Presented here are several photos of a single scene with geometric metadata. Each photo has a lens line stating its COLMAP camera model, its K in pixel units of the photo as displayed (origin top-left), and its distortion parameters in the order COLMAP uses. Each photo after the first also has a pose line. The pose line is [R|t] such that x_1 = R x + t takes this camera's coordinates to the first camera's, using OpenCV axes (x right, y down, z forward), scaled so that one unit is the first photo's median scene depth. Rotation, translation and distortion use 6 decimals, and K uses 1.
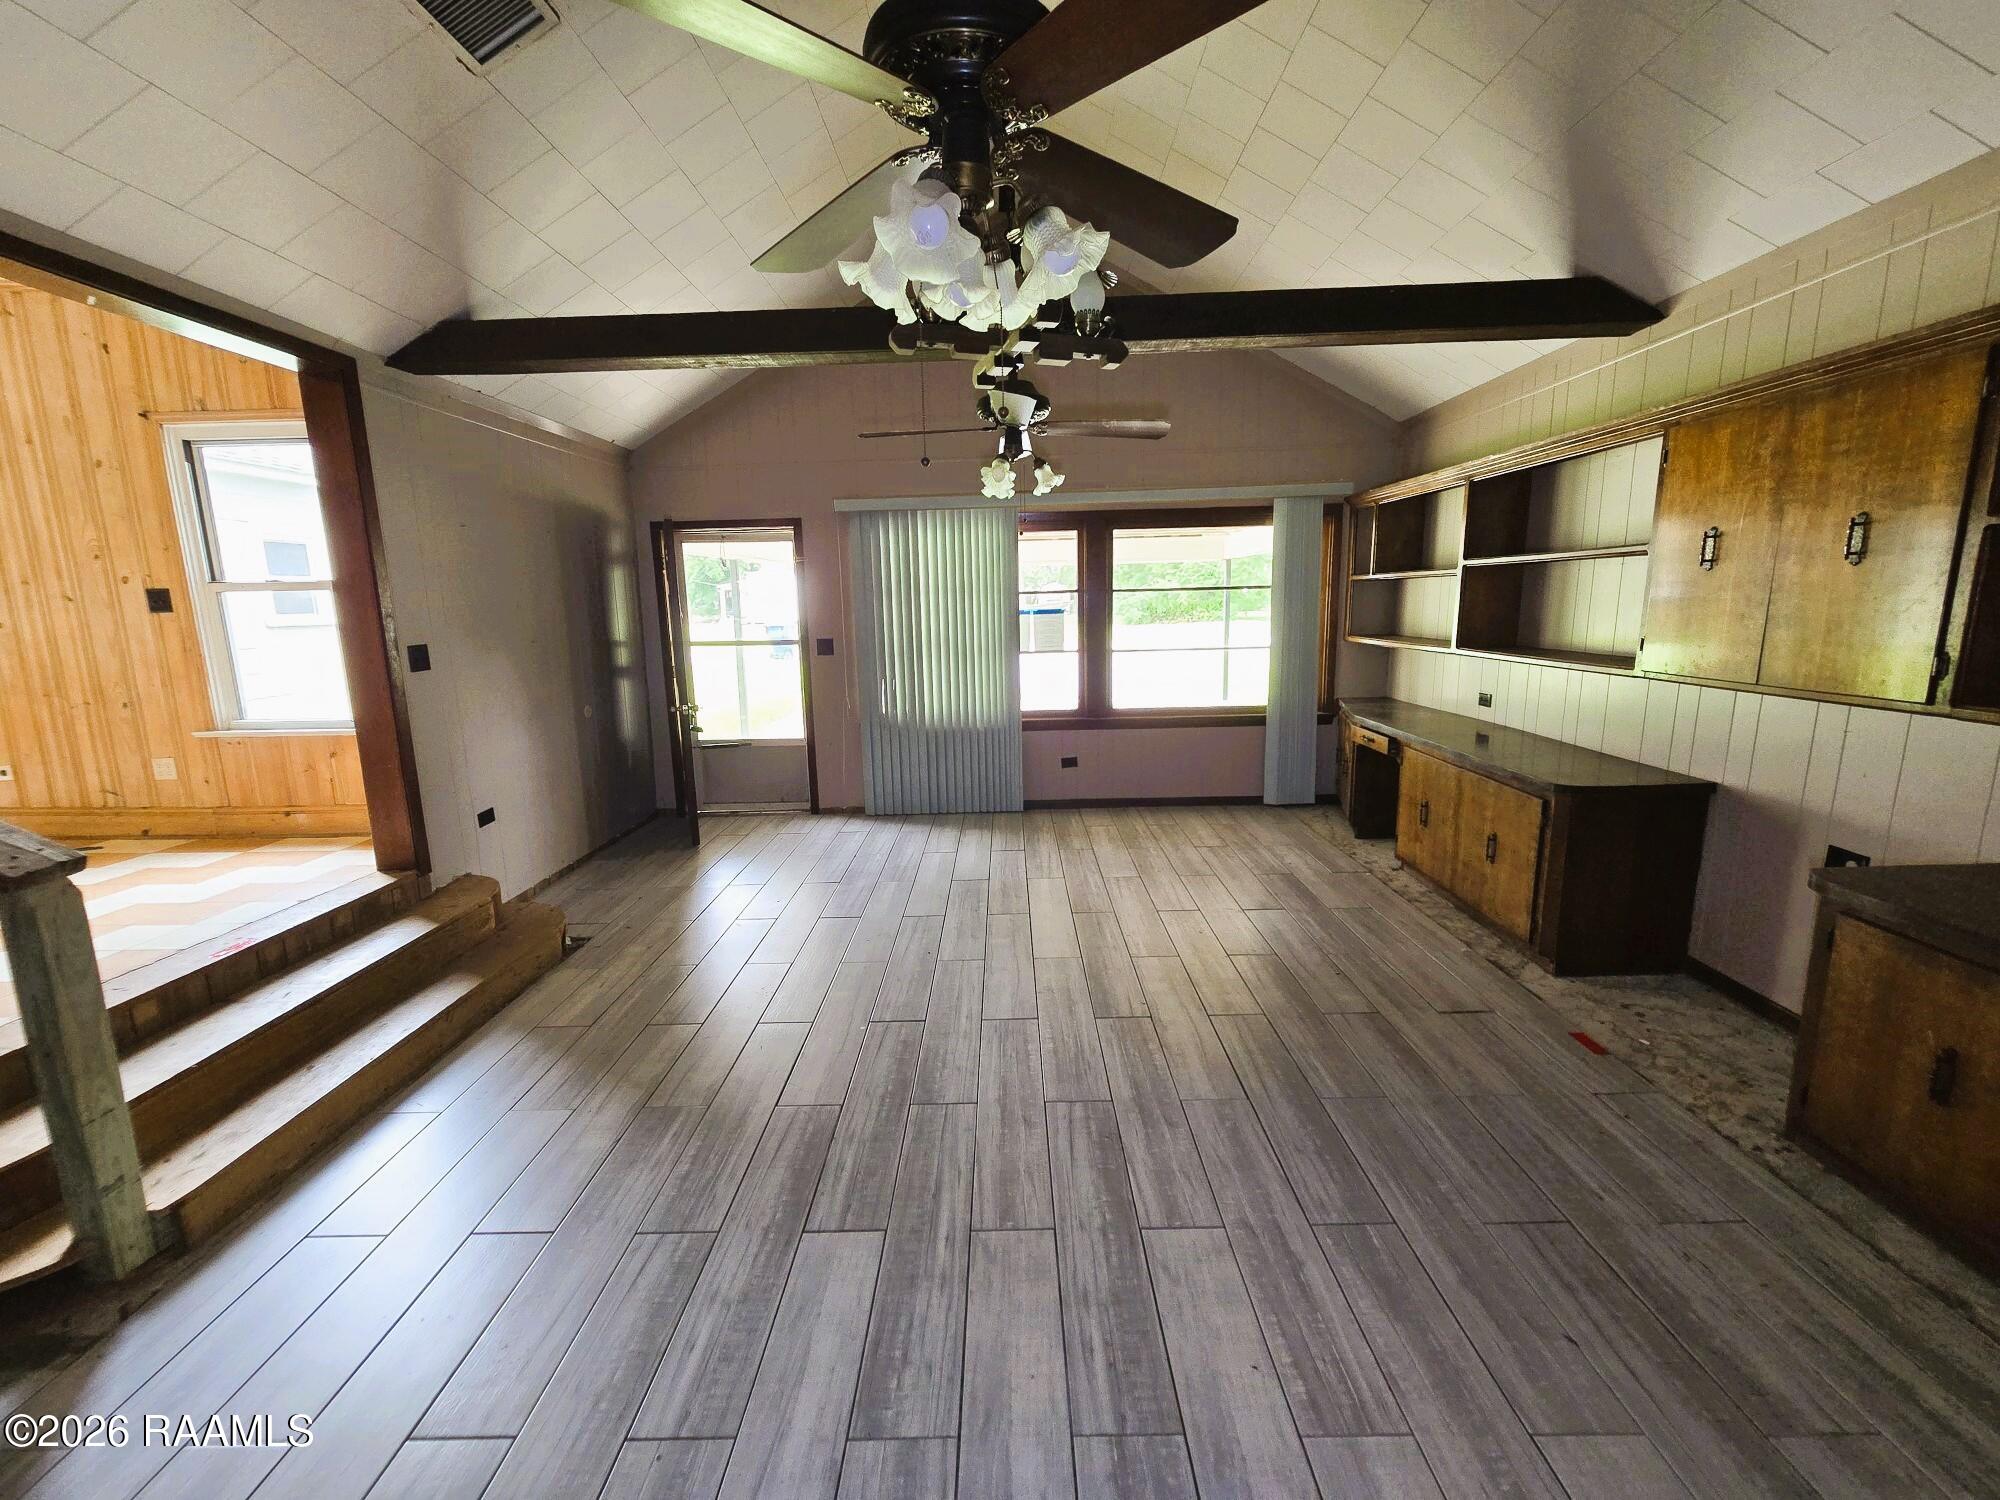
lens RADIAL K [[817.0, 0, 1000.0], [0, 817.0, 750.0], [0, 0, 1]] dist [0.000224, -0.000363]
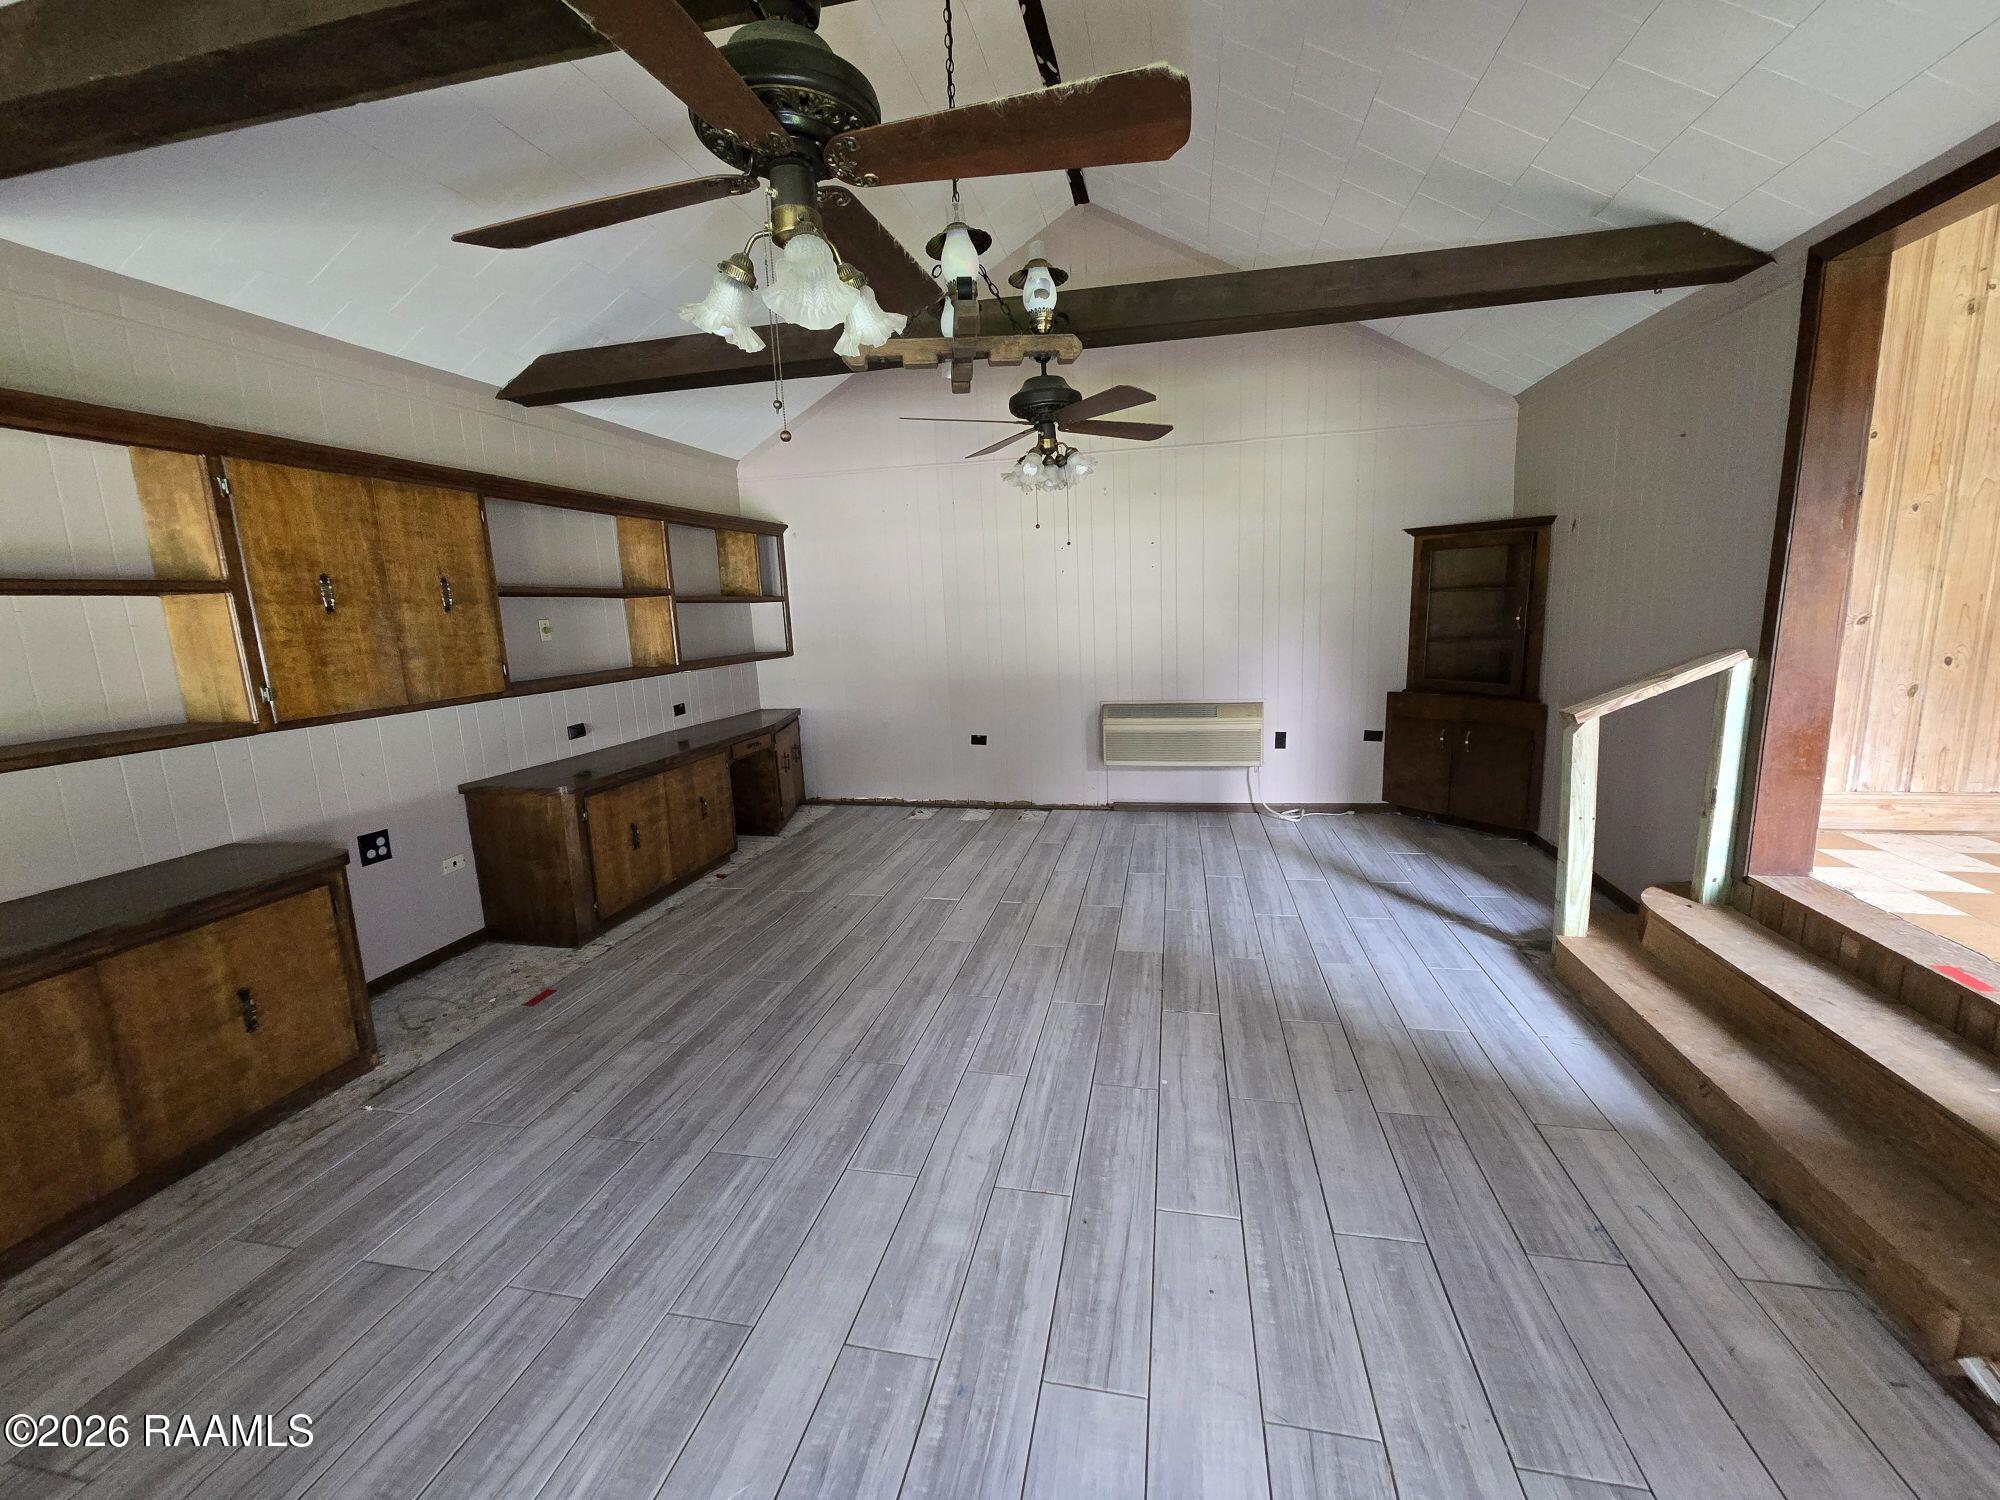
lens RADIAL K [[815.6, 0, 1006.8], [0, 815.6, 747.2], [0, 0, 1]] dist [-0.000335, 0.000162]
pose [[-0.979516, 0.027814, 0.199435, -0.203615], [0.095750, 0.935614, 0.339791, -0.329753], [-0.177144, 0.351927, -0.919112, 1.858721]]
